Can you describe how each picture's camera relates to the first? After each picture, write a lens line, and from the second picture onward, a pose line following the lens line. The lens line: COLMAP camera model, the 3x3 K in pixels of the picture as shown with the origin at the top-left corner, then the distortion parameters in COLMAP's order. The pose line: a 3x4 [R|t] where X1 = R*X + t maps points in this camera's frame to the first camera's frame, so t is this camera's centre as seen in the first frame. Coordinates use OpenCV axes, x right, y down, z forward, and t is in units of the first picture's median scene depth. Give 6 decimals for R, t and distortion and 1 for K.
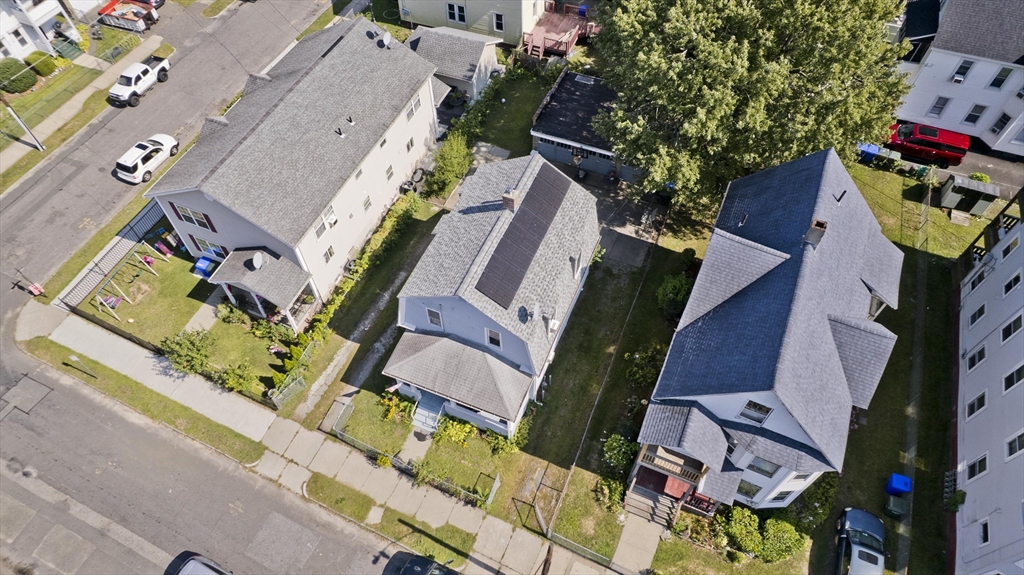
lens RADIAL K [[649.1, 0, 509.7], [0, 649.1, 292.3], [0, 0, 1]] dist [-0.047151, 0.028852]
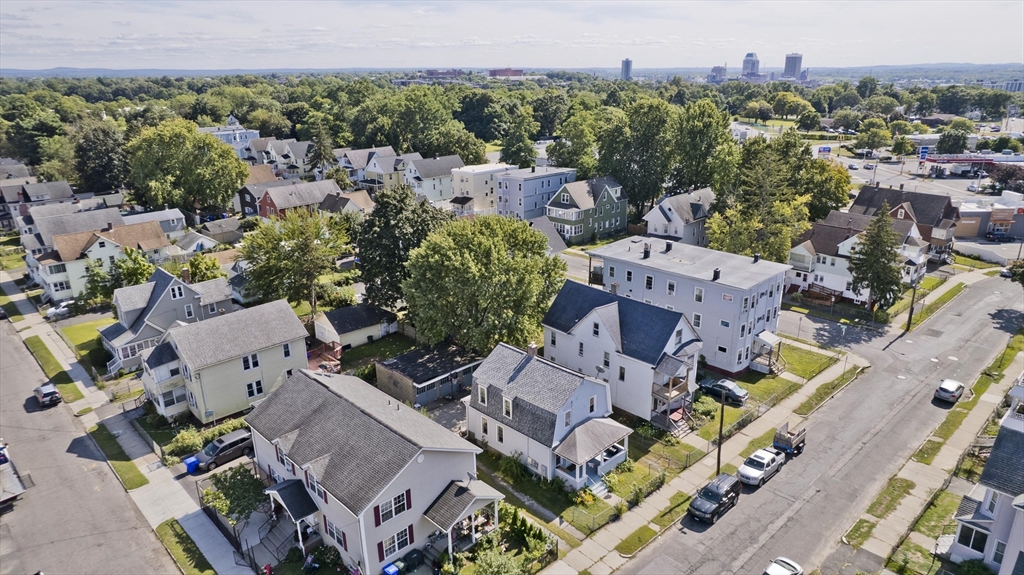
lens RADIAL K [[649.1, 0, 510.4], [0, 649.1, 292.8], [0, 0, 1]] dist [-0.047151, 0.028852]
pose [[0.383319, -0.291725, 0.876335, -1.324400], [0.754528, 0.646122, -0.114951, -0.076054], [-0.532686, 0.705282, 0.467786, 0.085928]]
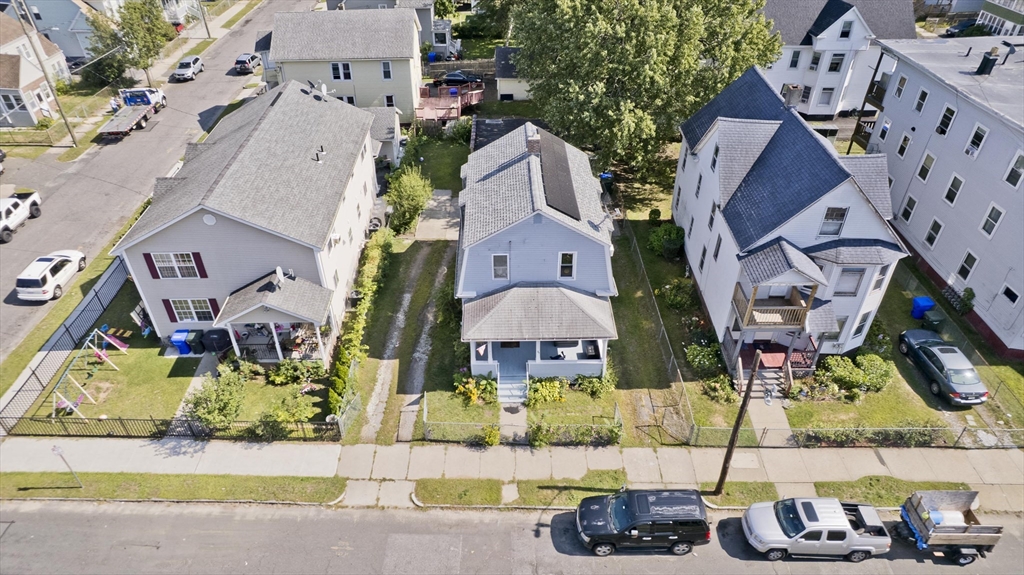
lens RADIAL K [[649.1, 0, 511.6], [0, 649.1, 290.1], [0, 0, 1]] dist [-0.047151, 0.028852]
pose [[0.912404, -0.237451, 0.333371, -0.381466], [0.327389, 0.912230, -0.246277, 0.278274], [-0.245633, 0.333846, 0.910061, 0.113926]]
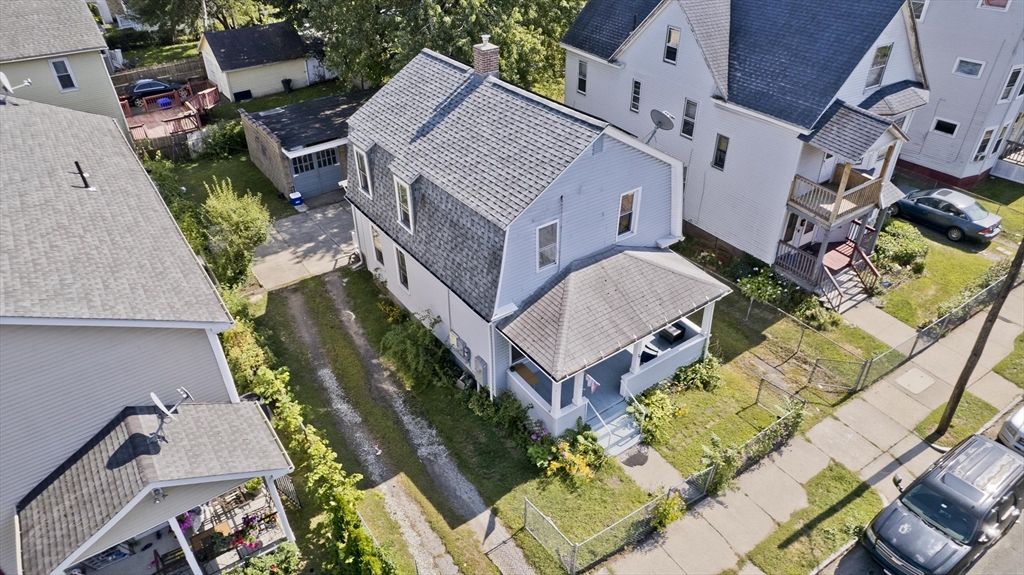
lens RADIAL K [[649.1, 0, 510.5], [0, 649.1, 291.7], [0, 0, 1]] dist [-0.047151, 0.028852]
pose [[0.522631, -0.481680, 0.703450, -0.493775], [0.695910, 0.717672, -0.025611, 0.053756], [-0.492510, 0.502923, 0.710283, 0.554908]]
